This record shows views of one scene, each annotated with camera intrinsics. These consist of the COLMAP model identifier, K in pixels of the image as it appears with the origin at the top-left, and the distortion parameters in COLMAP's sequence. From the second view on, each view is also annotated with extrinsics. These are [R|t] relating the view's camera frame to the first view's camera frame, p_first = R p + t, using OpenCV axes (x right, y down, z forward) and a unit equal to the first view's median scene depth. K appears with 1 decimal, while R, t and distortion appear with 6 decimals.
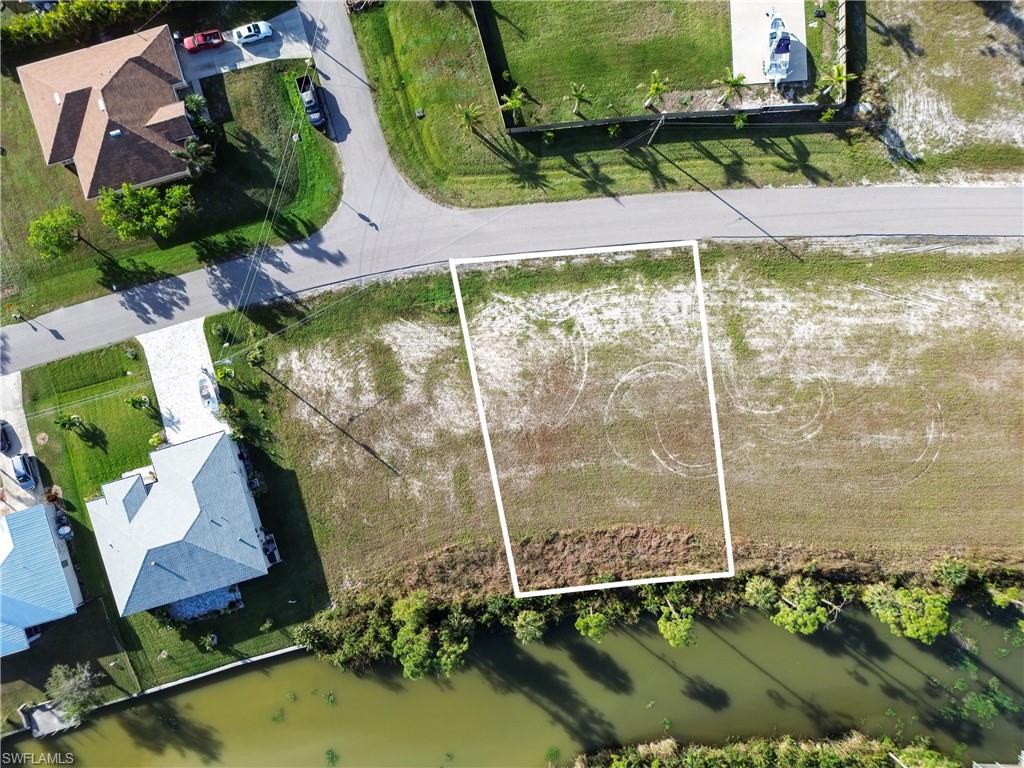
lens RADIAL K [[717.1, 0, 512.0], [0, 717.1, 384.0], [0, 0, 1]] dist [0.082911, -0.106778]
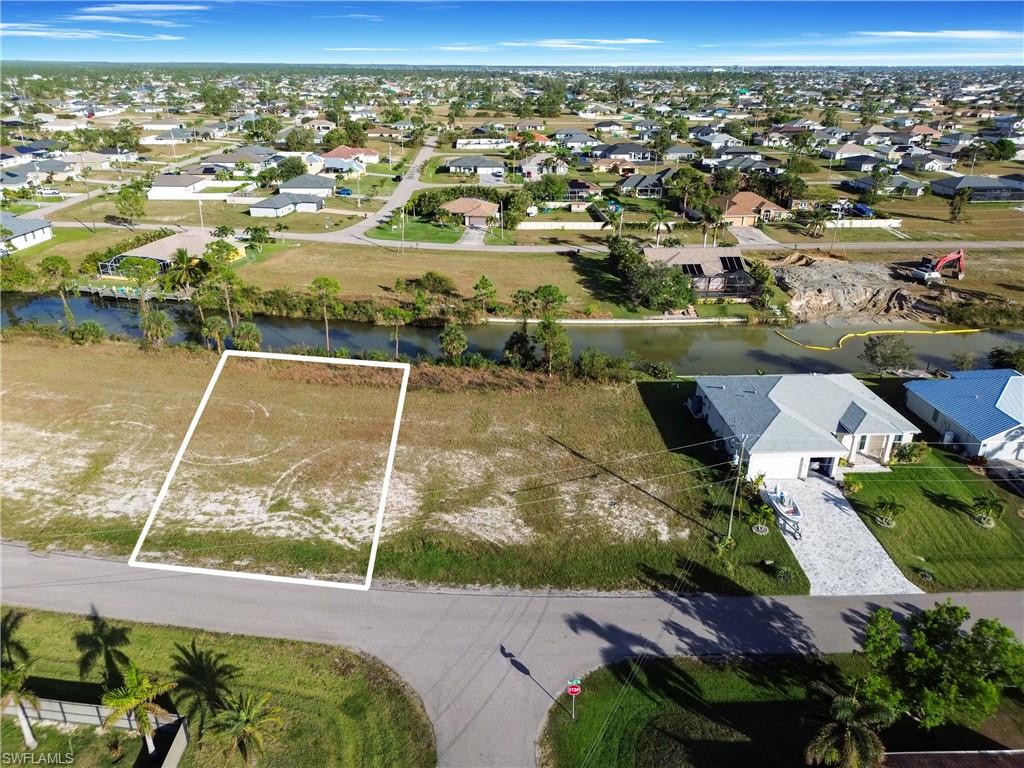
lens RADIAL K [[717.1, 0, 512.0], [0, 717.1, 384.0], [0, 0, 1]] dist [0.082911, -0.106778]
pose [[-0.972820, -0.088346, 0.214047, -0.296042], [0.231412, -0.404205, 0.884911, -0.625141], [0.008341, 0.910392, 0.413663, 0.584875]]
